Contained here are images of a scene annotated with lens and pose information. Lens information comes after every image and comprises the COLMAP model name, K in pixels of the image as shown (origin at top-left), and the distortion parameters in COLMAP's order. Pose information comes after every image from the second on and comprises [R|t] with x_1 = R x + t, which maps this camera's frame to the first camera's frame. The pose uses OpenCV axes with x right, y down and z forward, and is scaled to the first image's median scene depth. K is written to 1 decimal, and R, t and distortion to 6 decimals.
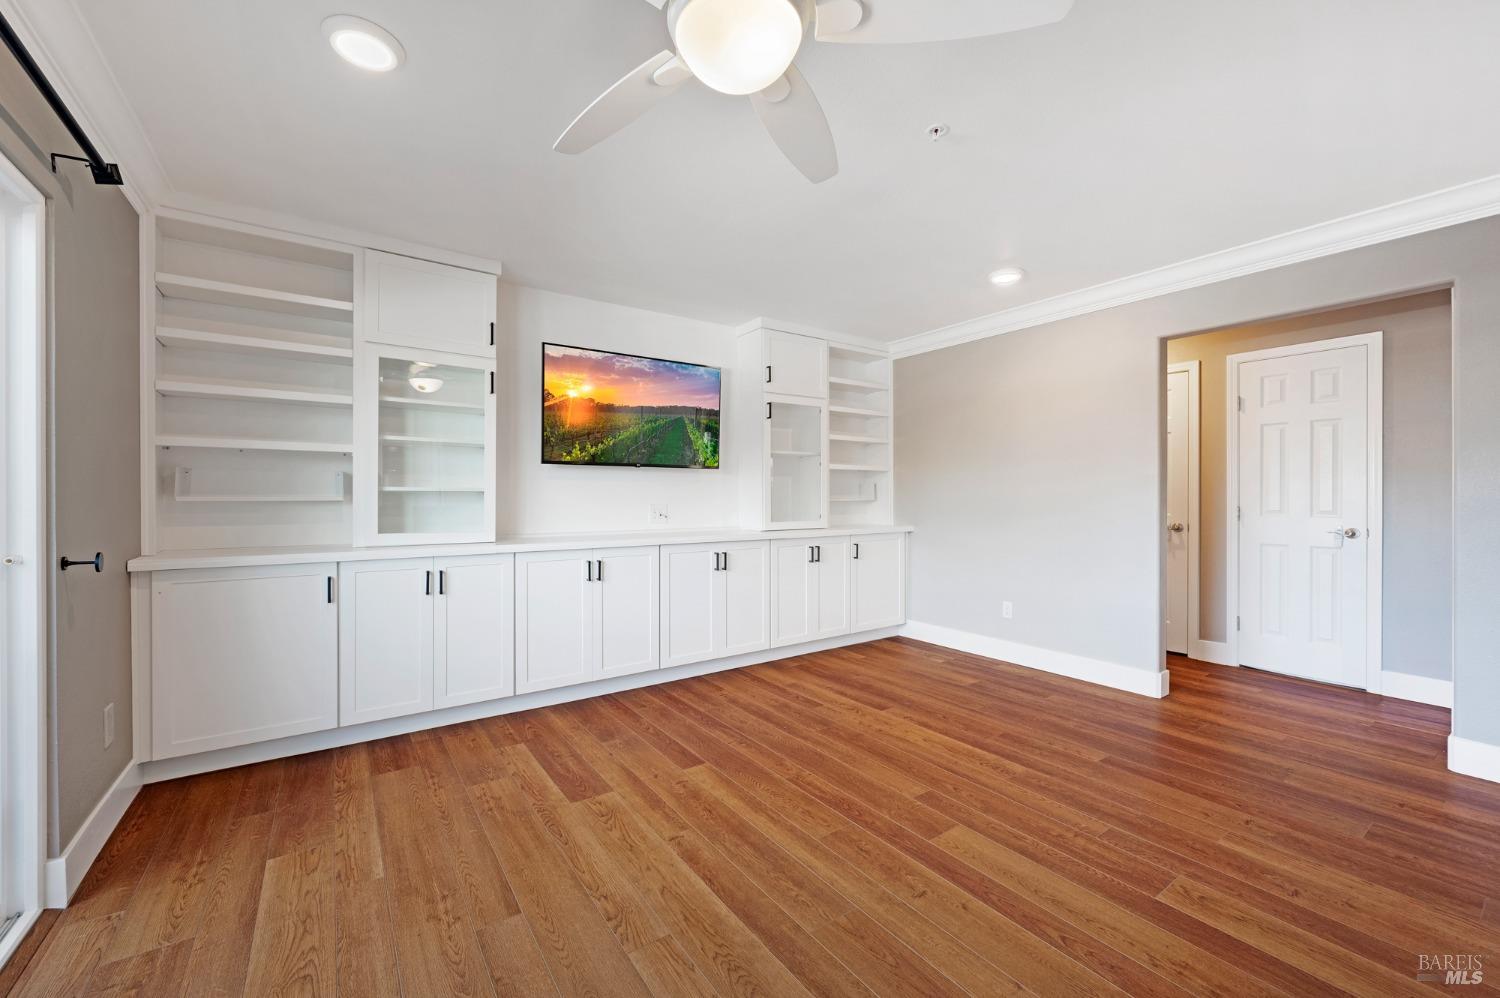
lens RADIAL K [[599.4, 0, 750.0], [0, 599.4, 499.0], [0, 0, 1]] dist [-0.000817, 0.000013]
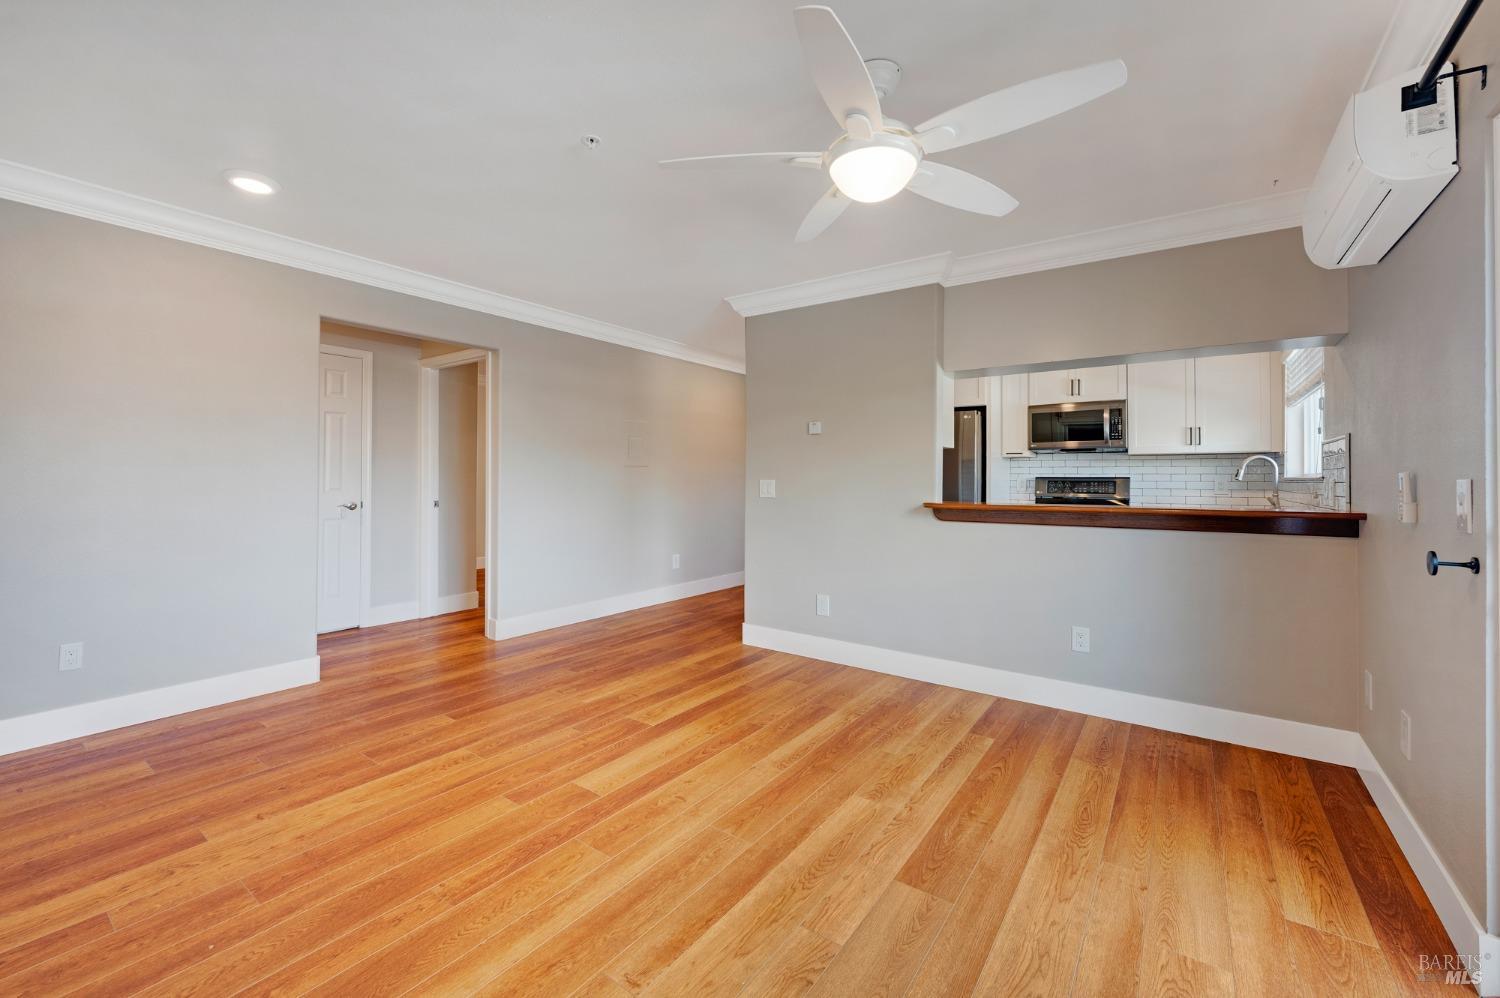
lens RADIAL K [[602.2, 0, 749.7], [0, 602.2, 478.5], [0, 0, 1]] dist [-0.001801, -0.000192]
pose [[-0.324612, -0.003186, 0.945842, -0.563682], [-0.000841, 0.999995, 0.003080, -0.005805], [-0.945847, 0.000205, -0.324613, 0.759449]]
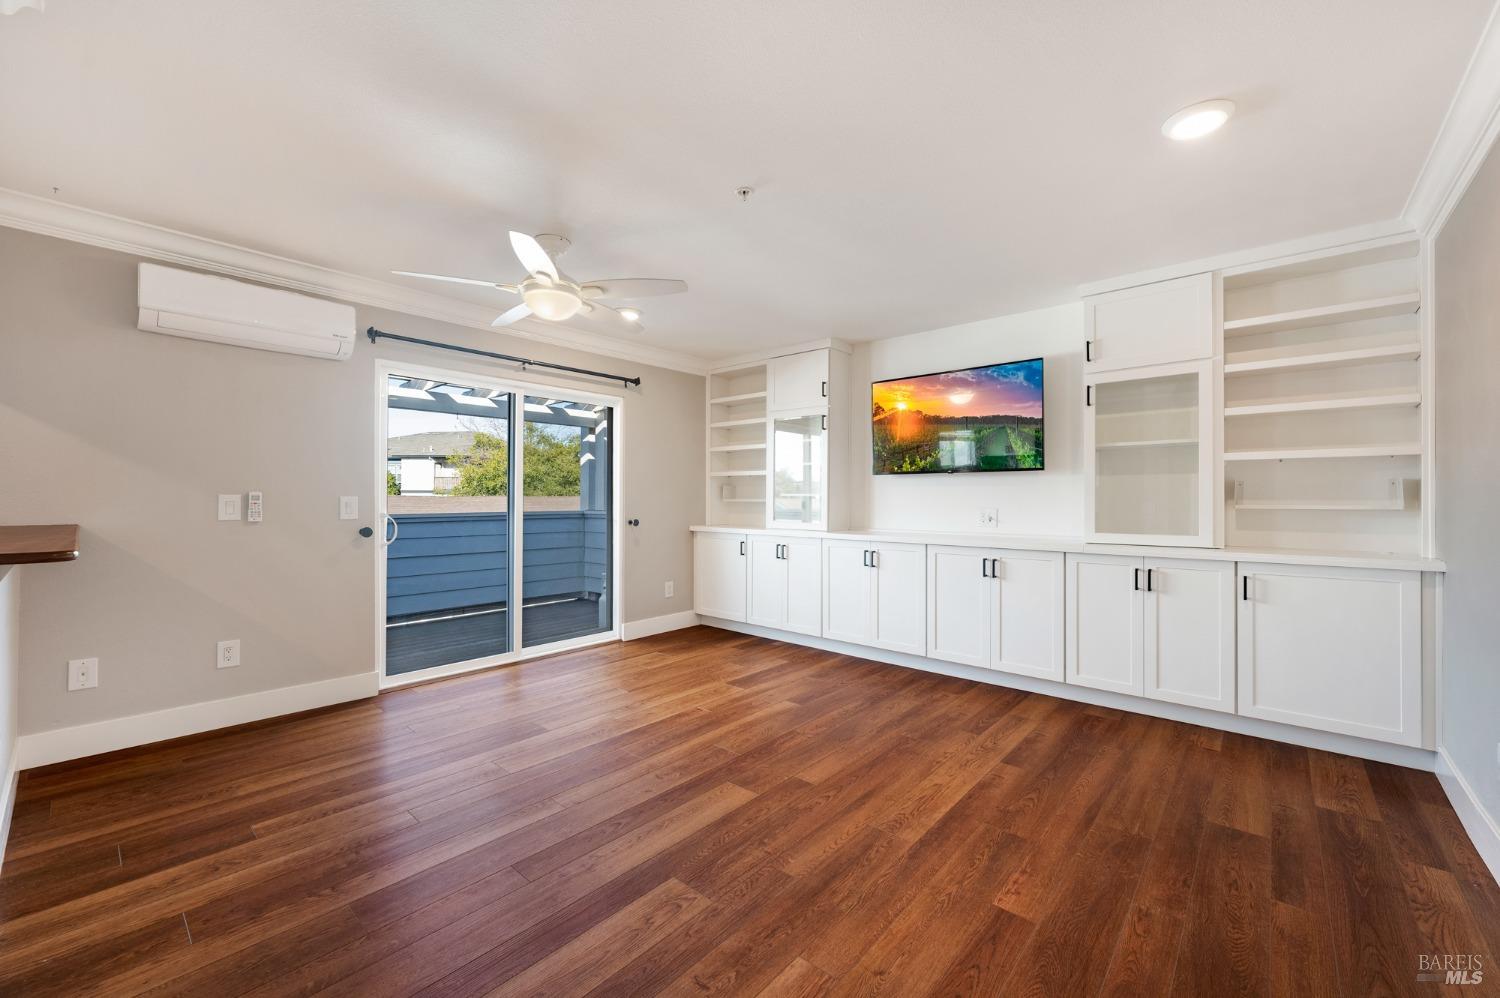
lens RADIAL K [[599.4, 0, 750.0], [0, 599.4, 499.0], [0, 0, 1]] dist [-0.000817, 0.000013]
pose [[0.231304, 0.001938, -0.972880, 1.034880], [-0.007922, 0.999969, 0.000109, -0.005259], [0.972849, 0.007682, 0.231312, 0.522146]]
